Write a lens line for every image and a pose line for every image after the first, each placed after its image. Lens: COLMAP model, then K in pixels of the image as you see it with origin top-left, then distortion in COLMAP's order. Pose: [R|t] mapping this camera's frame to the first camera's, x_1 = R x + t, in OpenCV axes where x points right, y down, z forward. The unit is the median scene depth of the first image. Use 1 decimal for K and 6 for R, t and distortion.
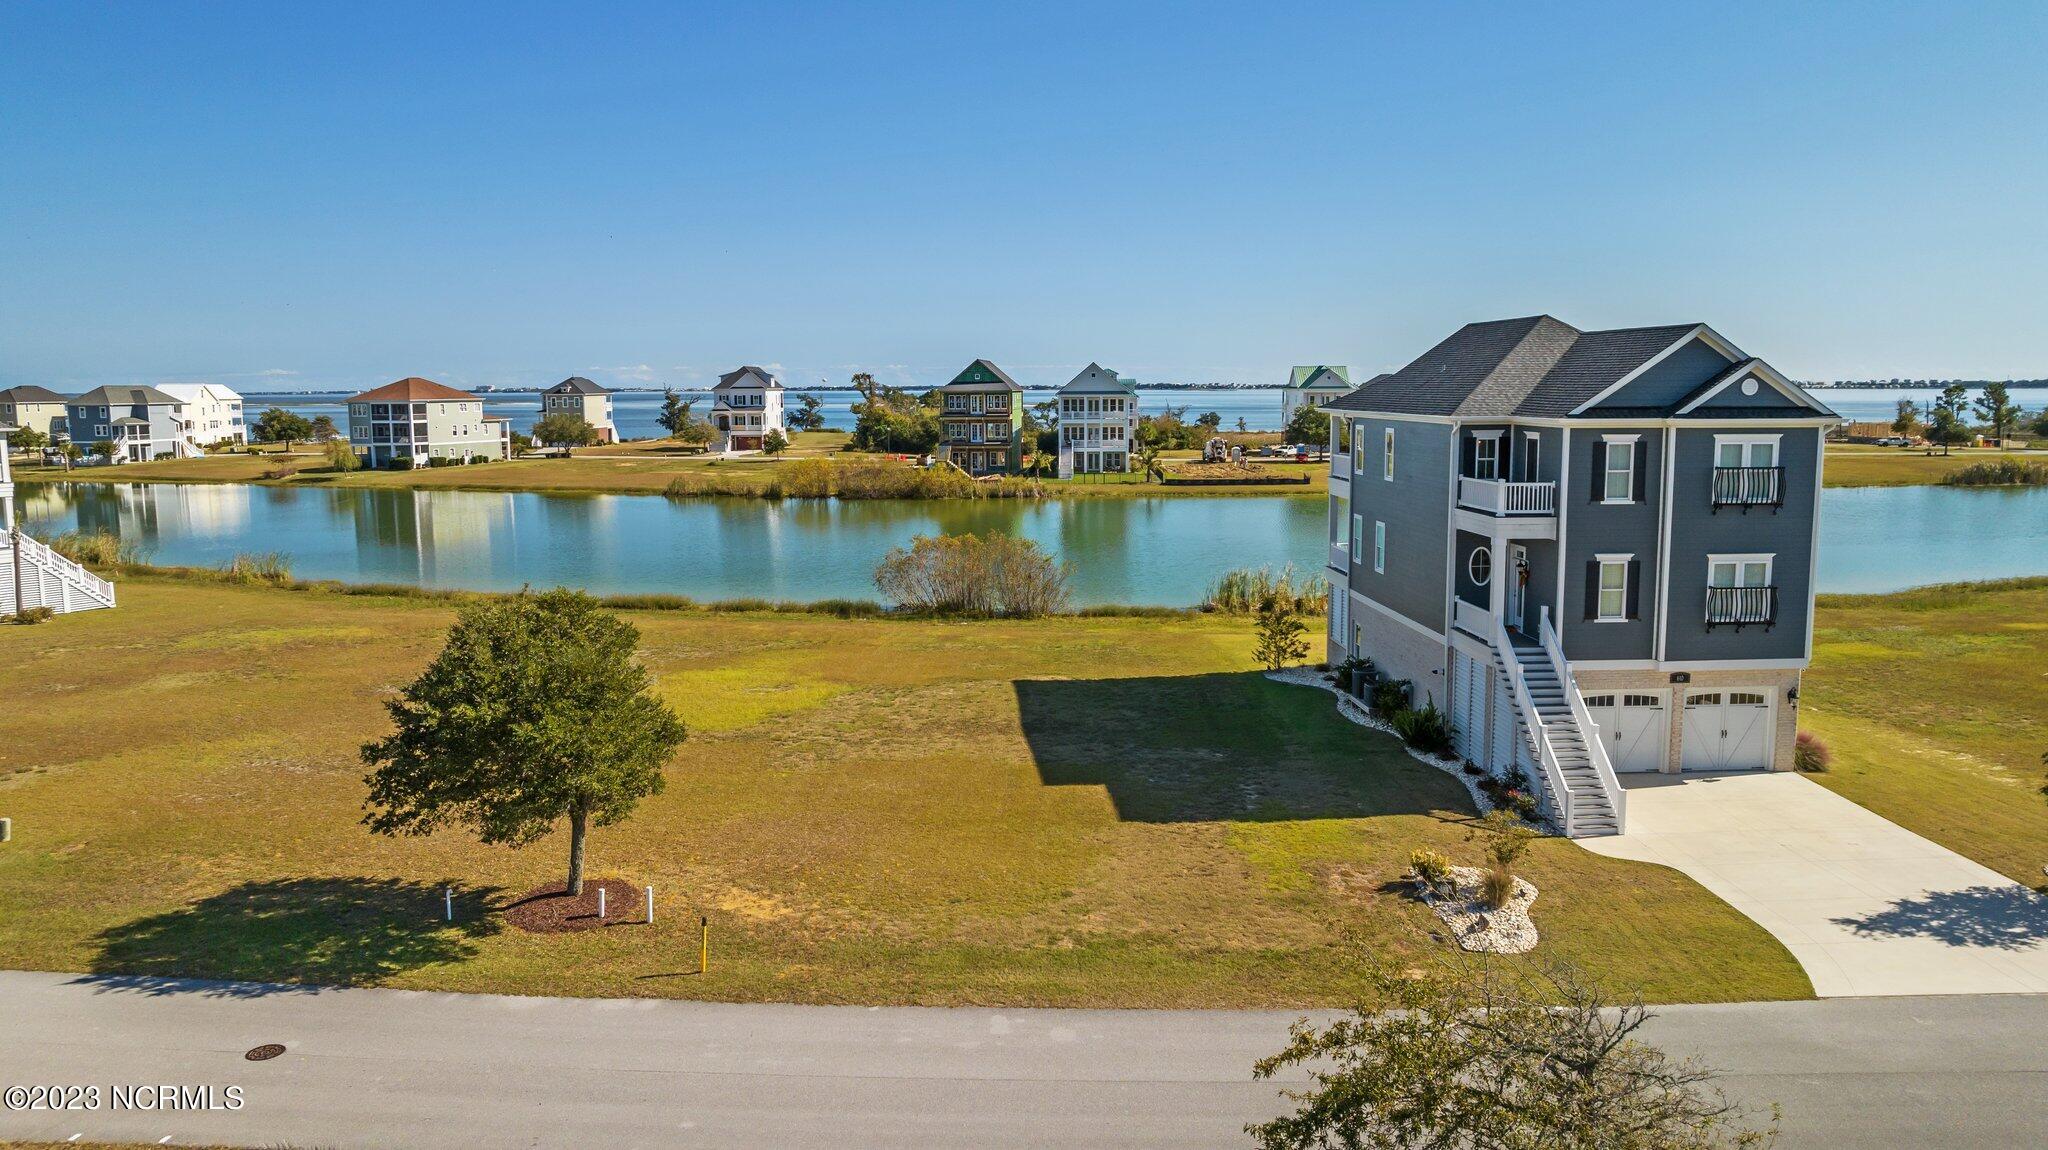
lens RADIAL K [[1447.7, 0, 1025.2], [0, 1447.7, 573.4], [0, 0, 1]] dist [-0.026421, 0.008255]
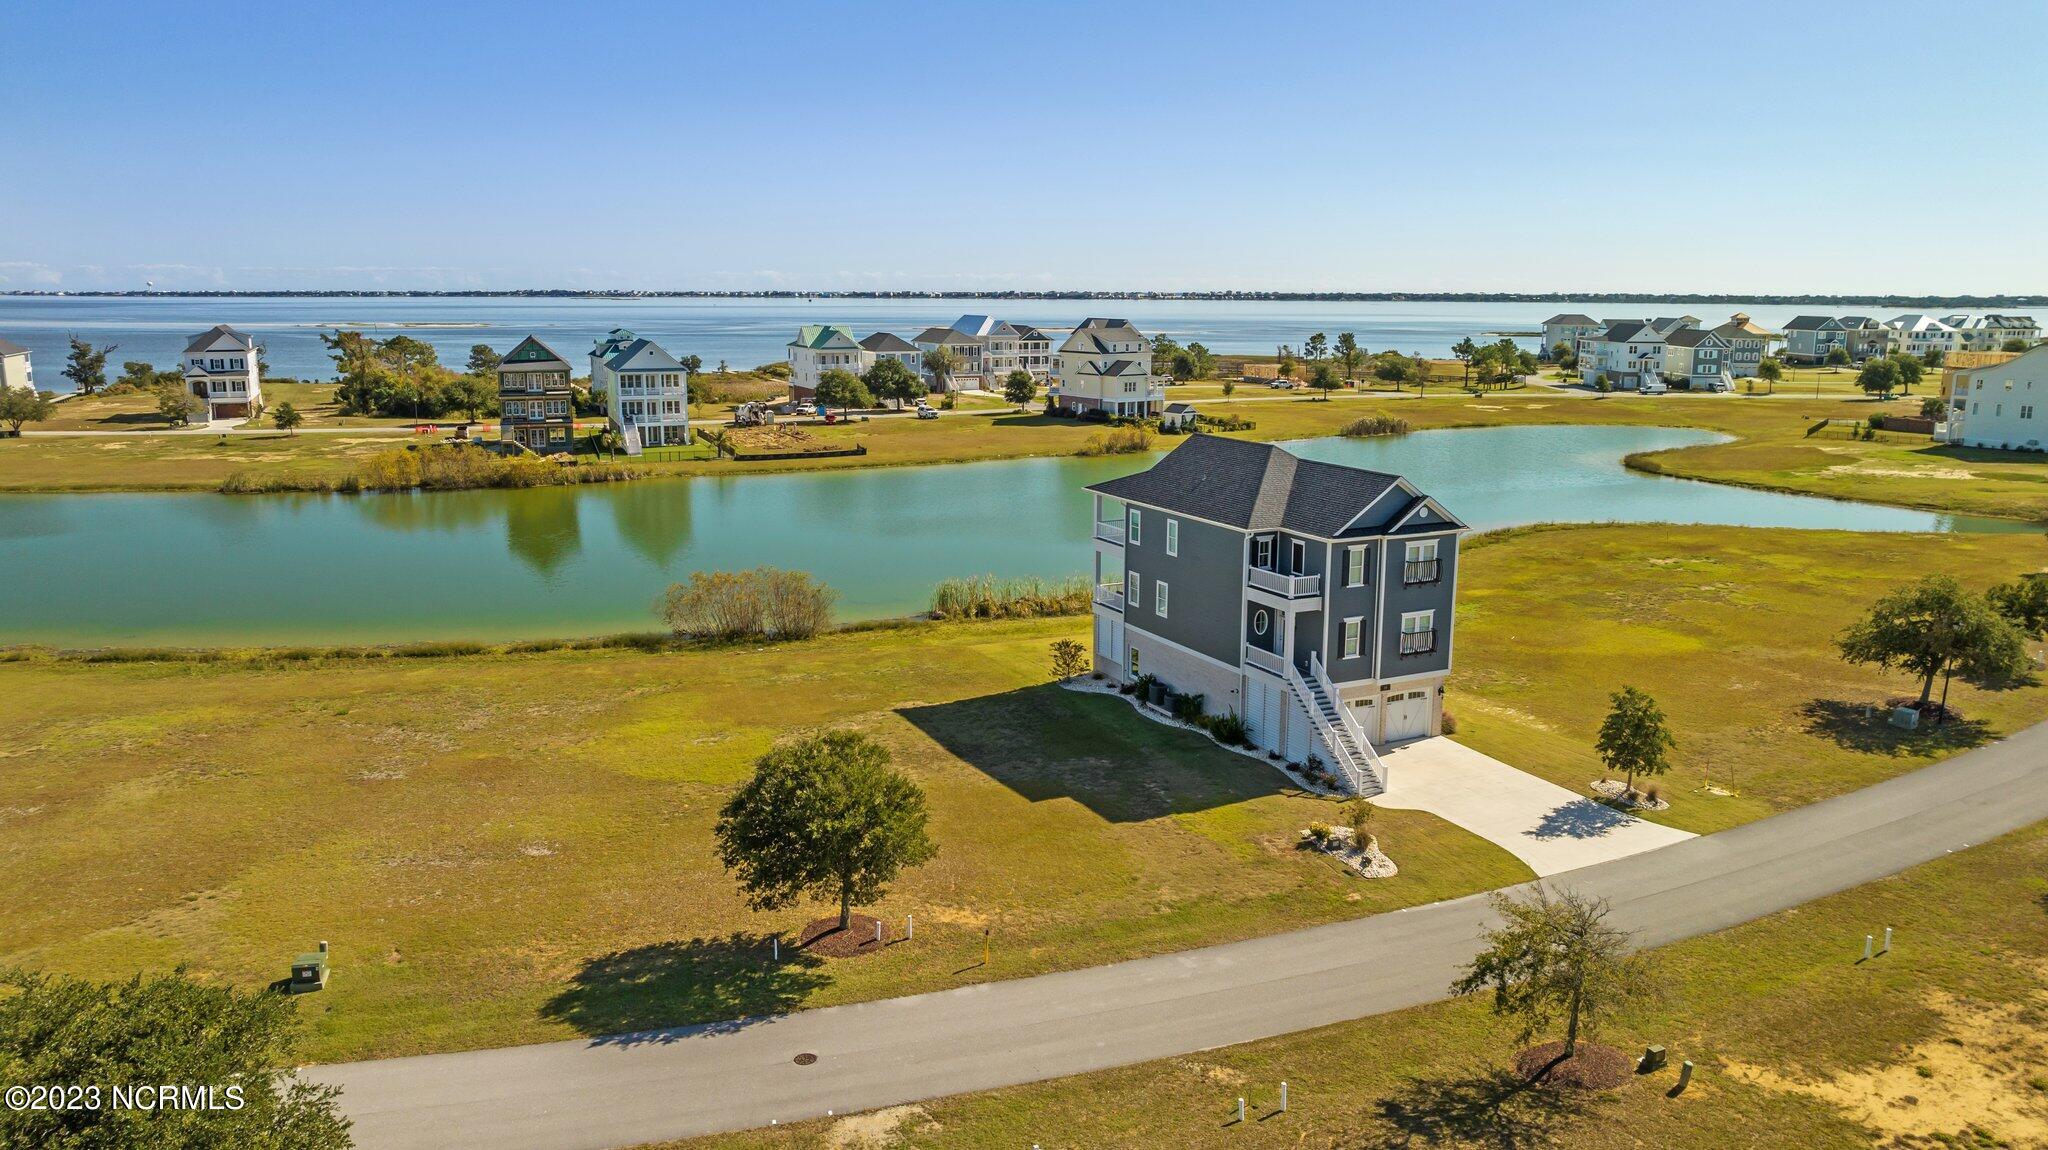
lens RADIAL K [[1448.9, 0, 1024.0], [0, 1448.9, 575.0], [0, 0, 1]] dist [-0.022966, 0.005203]
pose [[0.918212, -0.068872, 0.390055, -0.526001], [0.042905, 0.996267, 0.074910, -0.185367], [-0.393758, -0.052048, 0.917739, -0.323514]]
